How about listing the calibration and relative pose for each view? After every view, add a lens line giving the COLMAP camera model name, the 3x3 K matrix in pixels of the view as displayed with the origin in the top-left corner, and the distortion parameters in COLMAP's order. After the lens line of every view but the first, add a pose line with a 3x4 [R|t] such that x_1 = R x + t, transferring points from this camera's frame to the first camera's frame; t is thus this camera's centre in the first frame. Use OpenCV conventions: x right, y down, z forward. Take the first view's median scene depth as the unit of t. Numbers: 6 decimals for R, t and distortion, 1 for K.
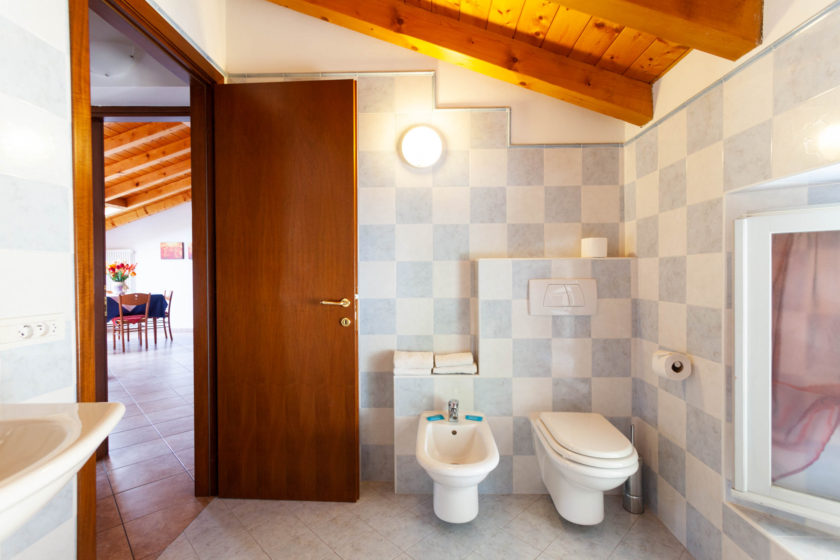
lens RADIAL K [[387.6, 0, 420.0], [0, 387.6, 280.0], [0, 0, 1]] dist [0.001836, 0.000280]
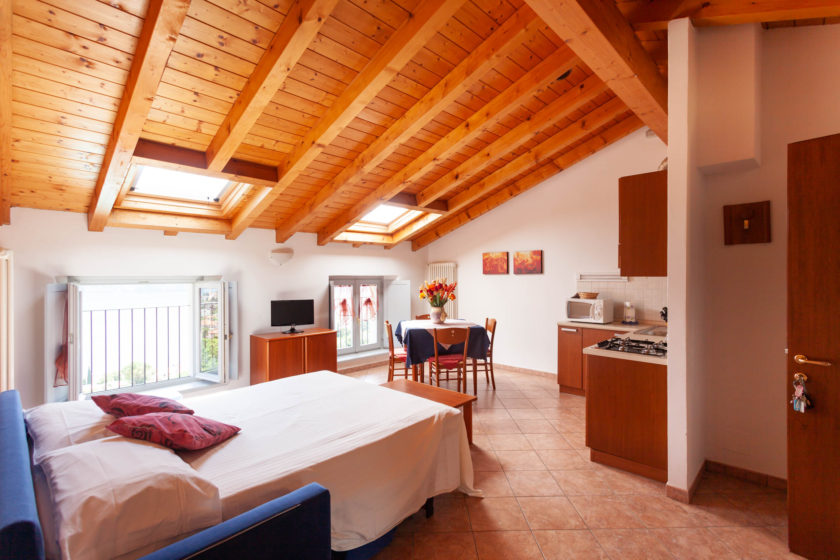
lens RADIAL K [[387.6, 0, 420.0], [0, 387.6, 280.0], [0, 0, 1]] dist [0.001836, 0.000280]
pose [[0.729380, 0.007555, -0.684067, -0.261008], [-0.011468, 0.999934, -0.001184, -0.047609], [0.684013, 0.008709, 0.729418, 0.396309]]
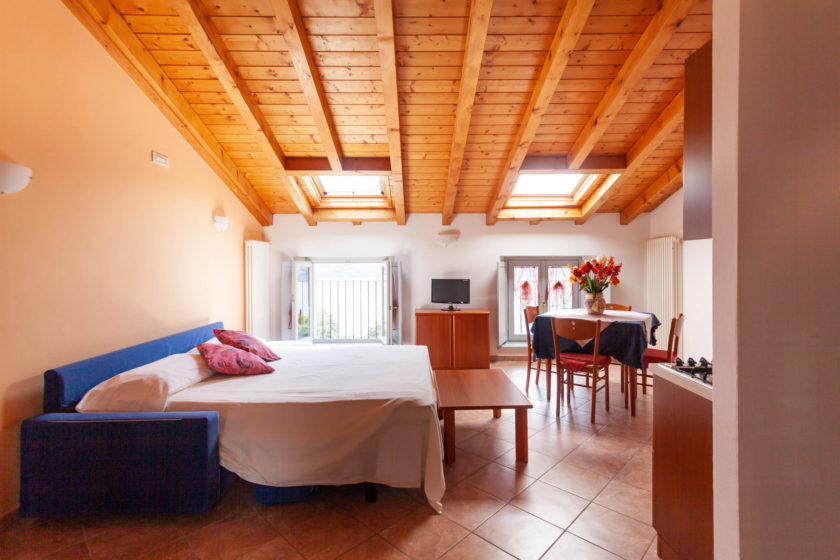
lens RADIAL K [[392.6, 0, 422.2], [0, 392.6, 271.6], [0, 0, 1]] dist [0.001368, 0.000120]
pose [[0.027389, 0.023319, -0.999353, -0.158307], [-0.013581, 0.999644, 0.022953, -0.039544], [0.999533, 0.012943, 0.027696, 0.697559]]
